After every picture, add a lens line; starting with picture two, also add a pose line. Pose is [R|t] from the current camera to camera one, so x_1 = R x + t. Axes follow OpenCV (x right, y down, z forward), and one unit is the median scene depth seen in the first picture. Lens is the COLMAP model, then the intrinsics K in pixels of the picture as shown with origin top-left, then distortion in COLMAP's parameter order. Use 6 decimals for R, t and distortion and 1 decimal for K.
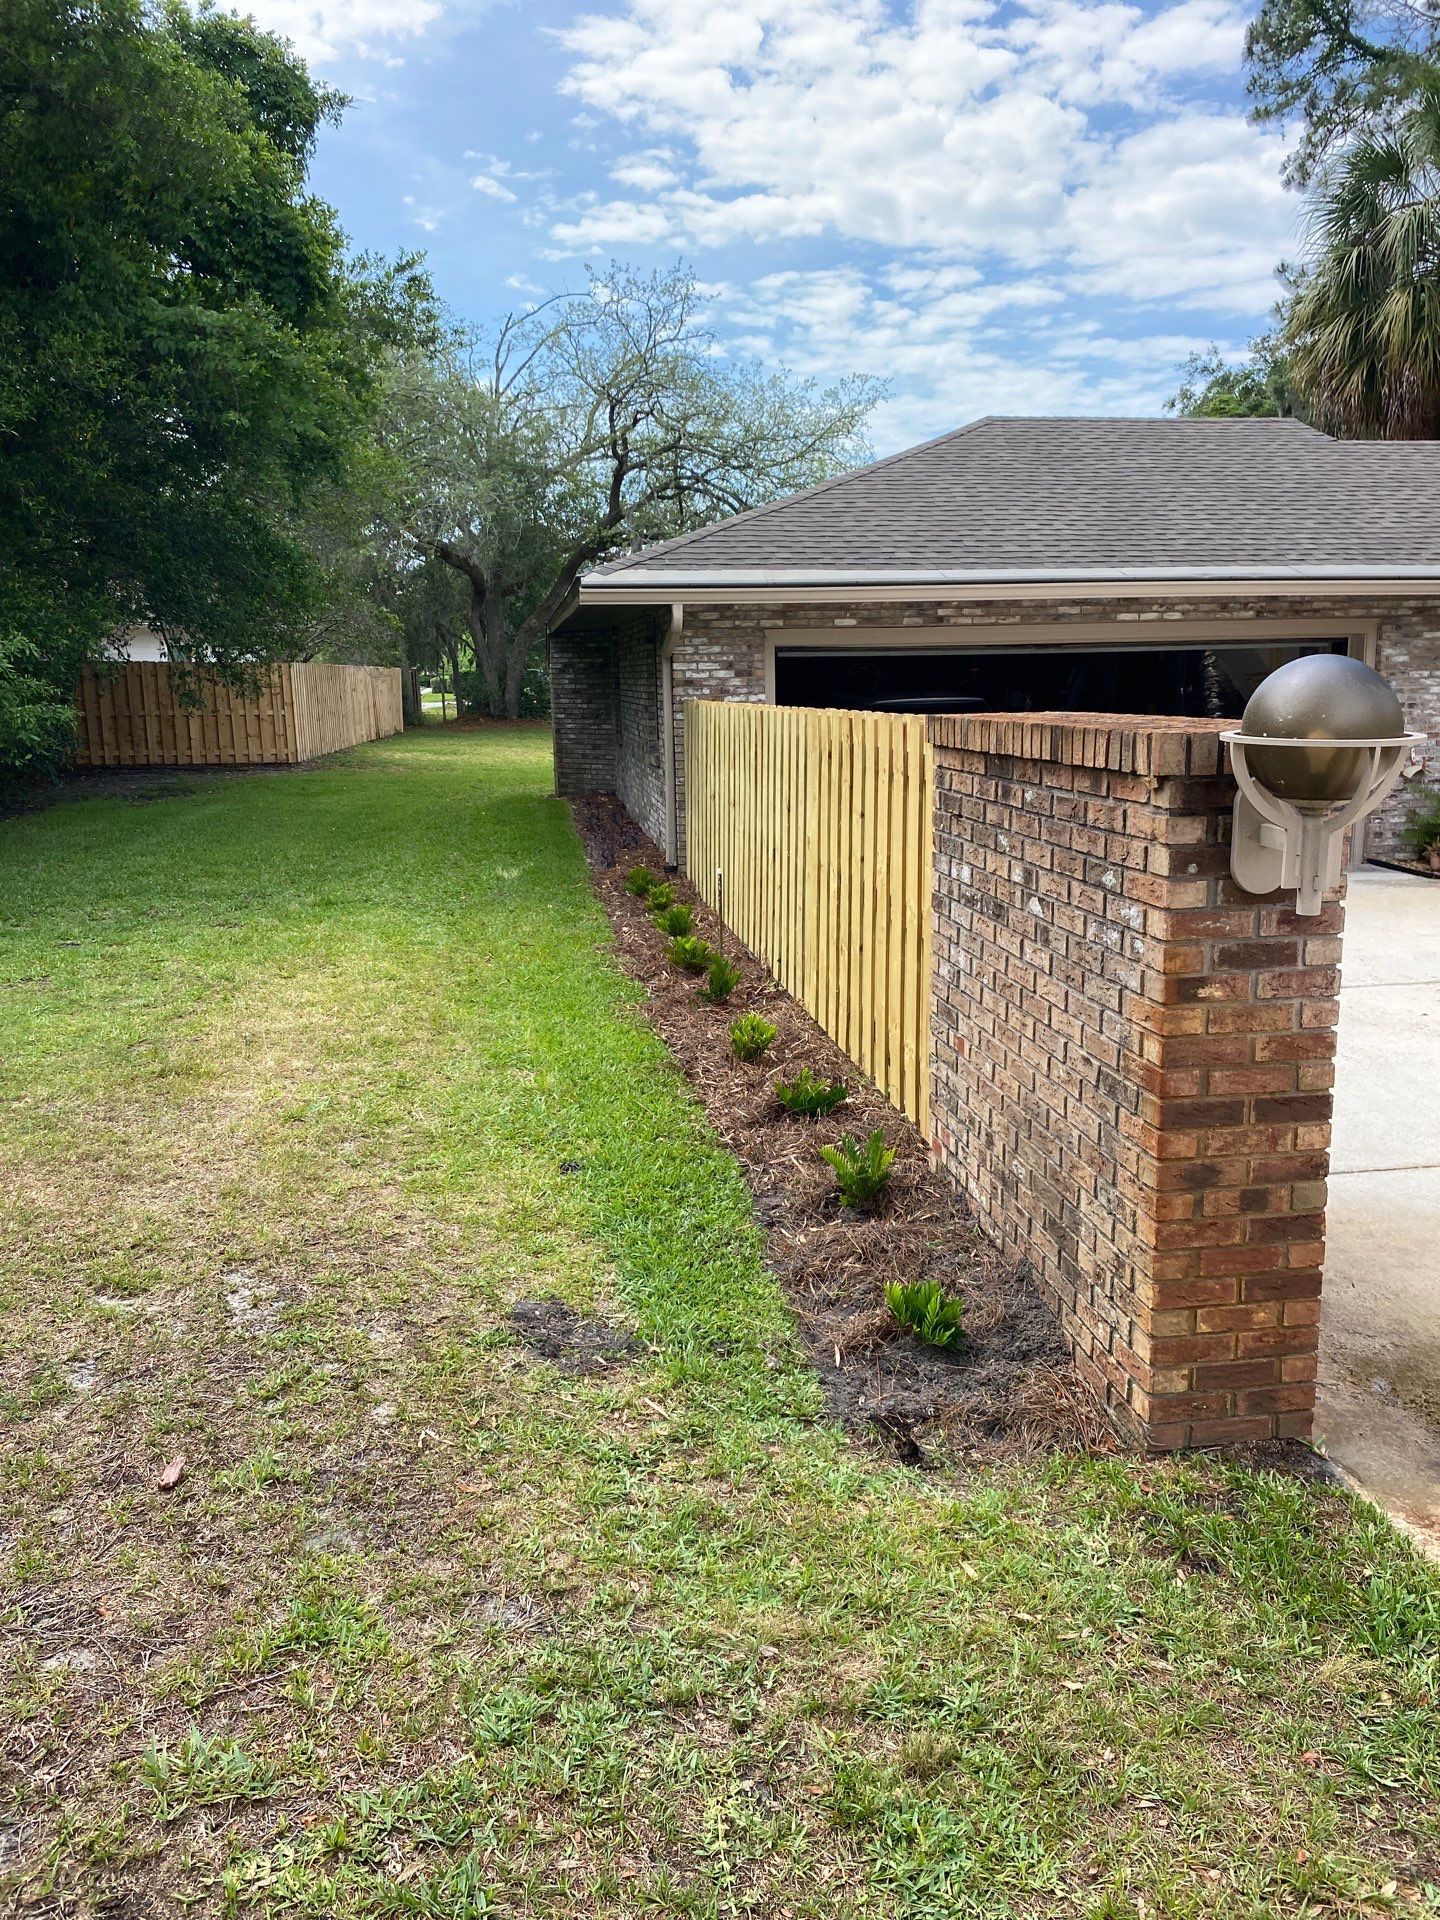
lens RADIAL K [[1462.4, 0, 720.0], [0, 1462.4, 960.0], [0, 0, 1]] dist [0.017004, -0.008561]
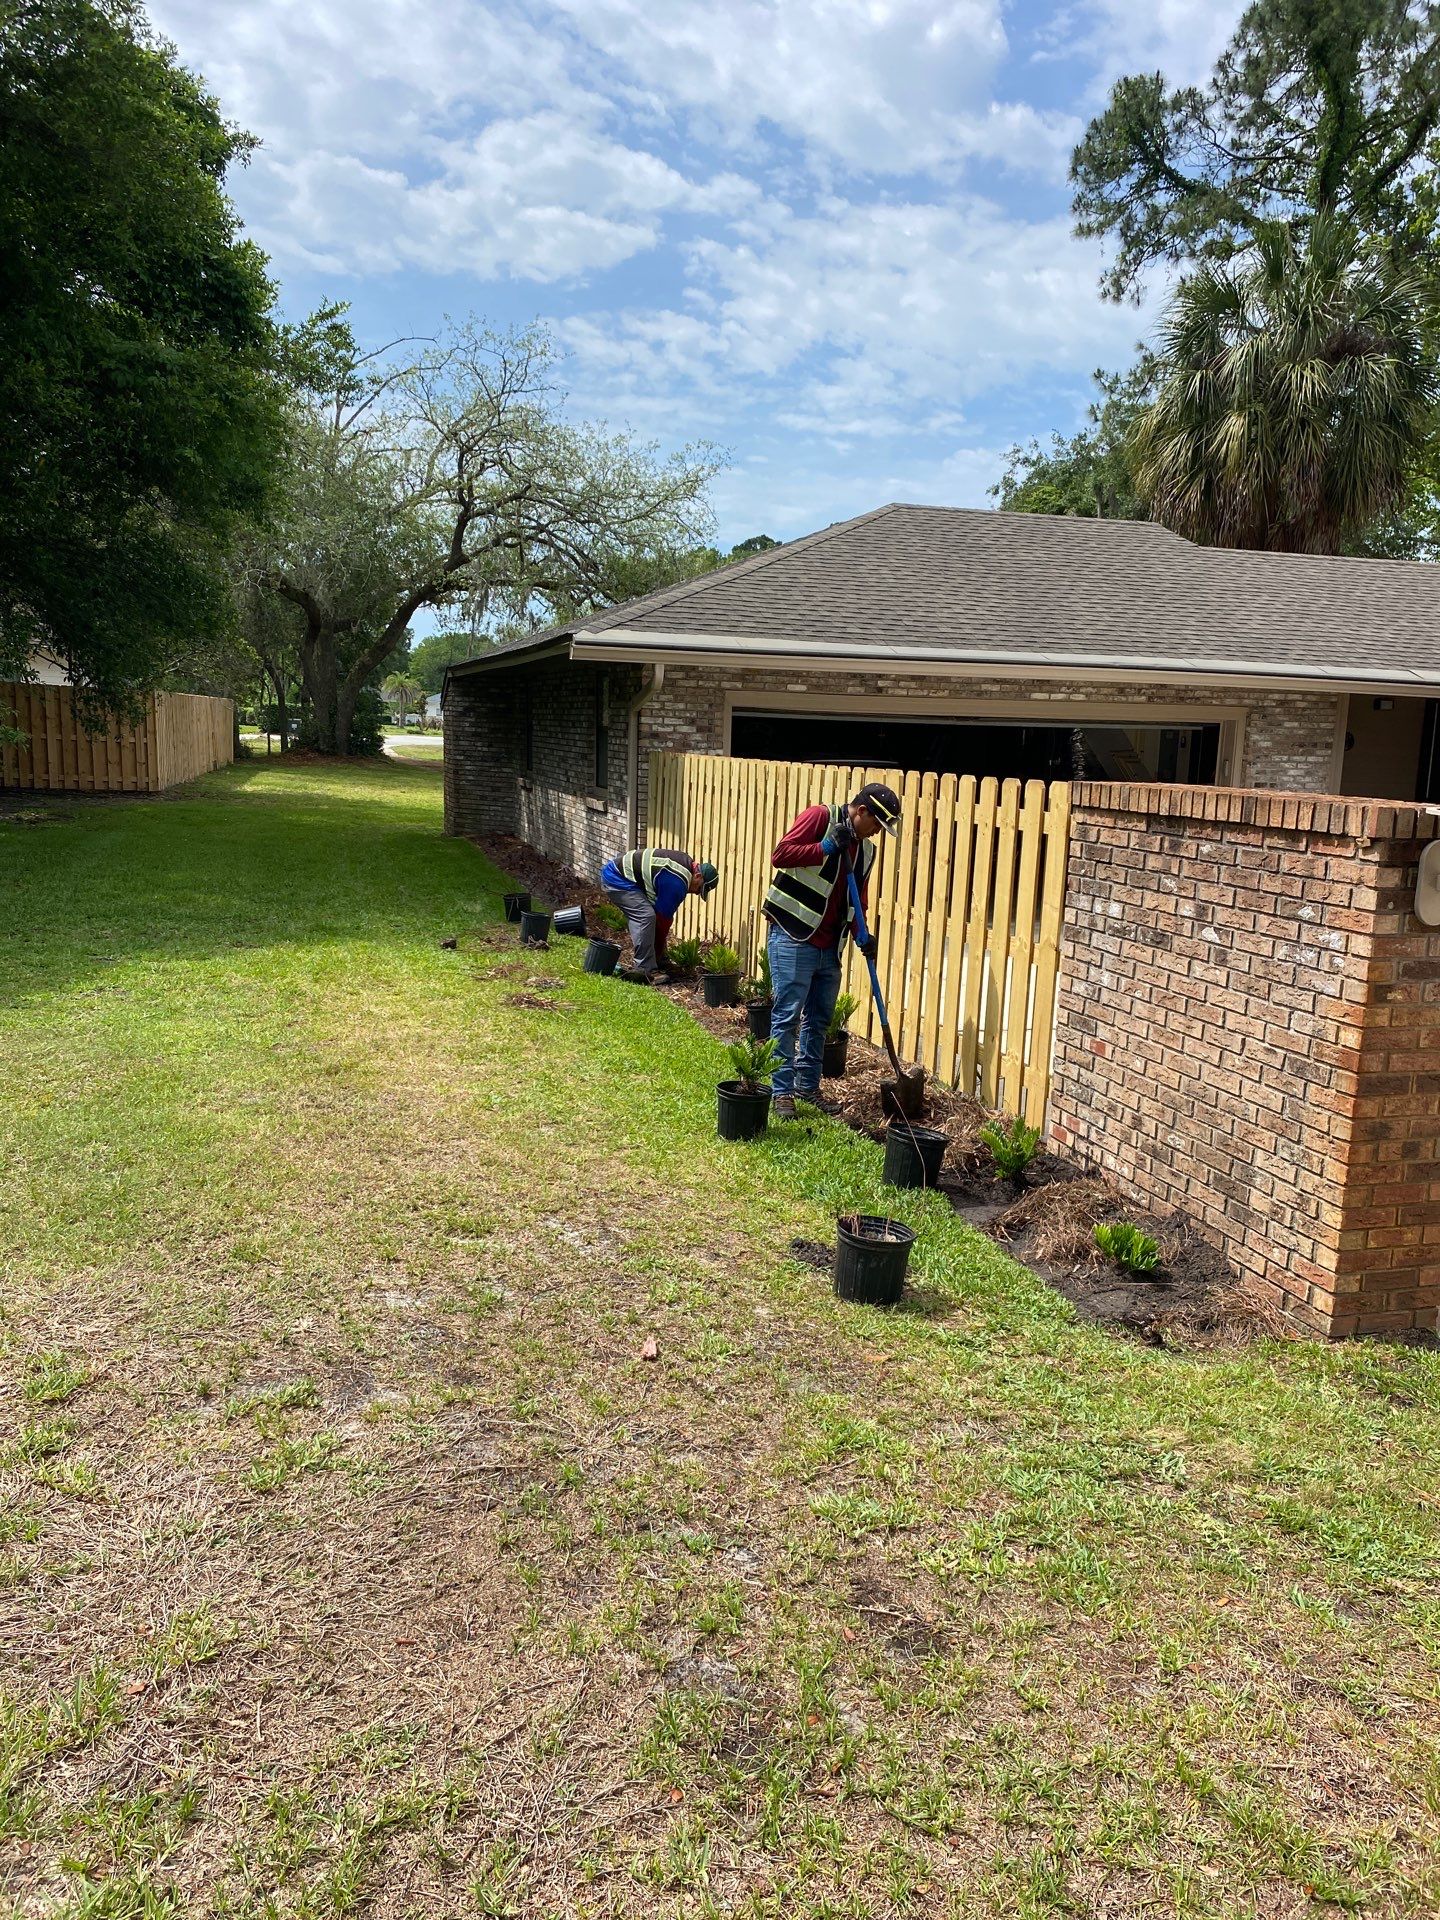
lens RADIAL K [[1443.8, 0, 726.5], [0, 1443.8, 992.2], [0, 0, 1]] dist [0.022455, -0.011772]
pose [[0.990112, 0.023813, 0.138241, -0.101556], [-0.022336, 0.999676, -0.012224, 0.010469], [-0.138488, 0.009015, 0.990323, -0.056044]]
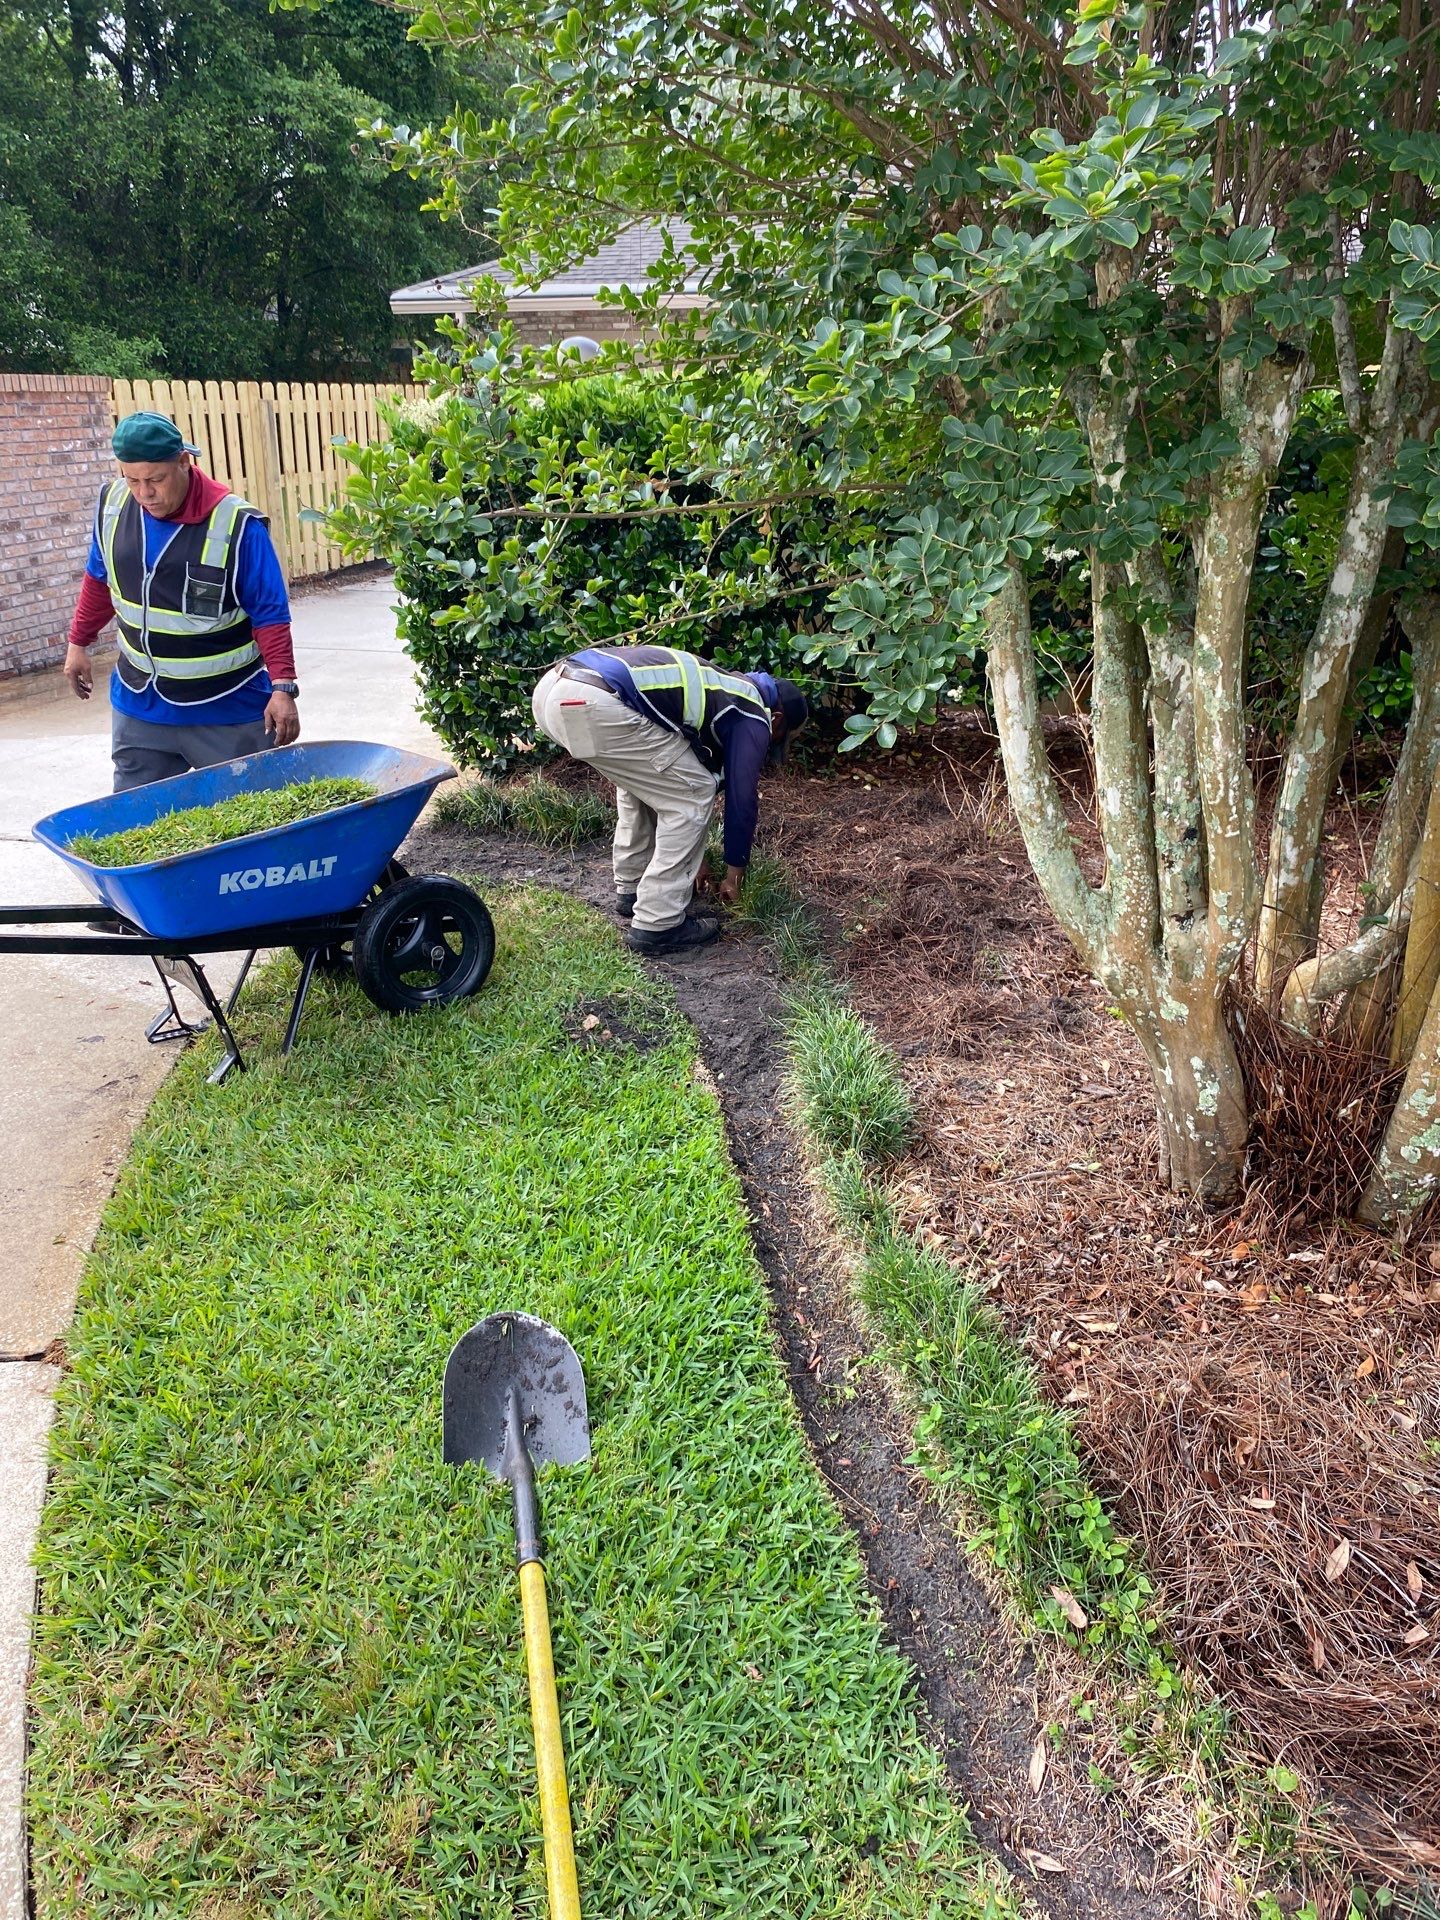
lens RADIAL K [[1480.8, 0, 720.0], [0, 1480.8, 960.0], [0, 0, 1]] dist [0.005605, -0.003492]
pose [[0.913251, 0.156536, -0.376123, 0.677631], [-0.087422, 0.977028, 0.194356, 0.046824], [0.397906, -0.144614, 0.905957, -0.198654]]
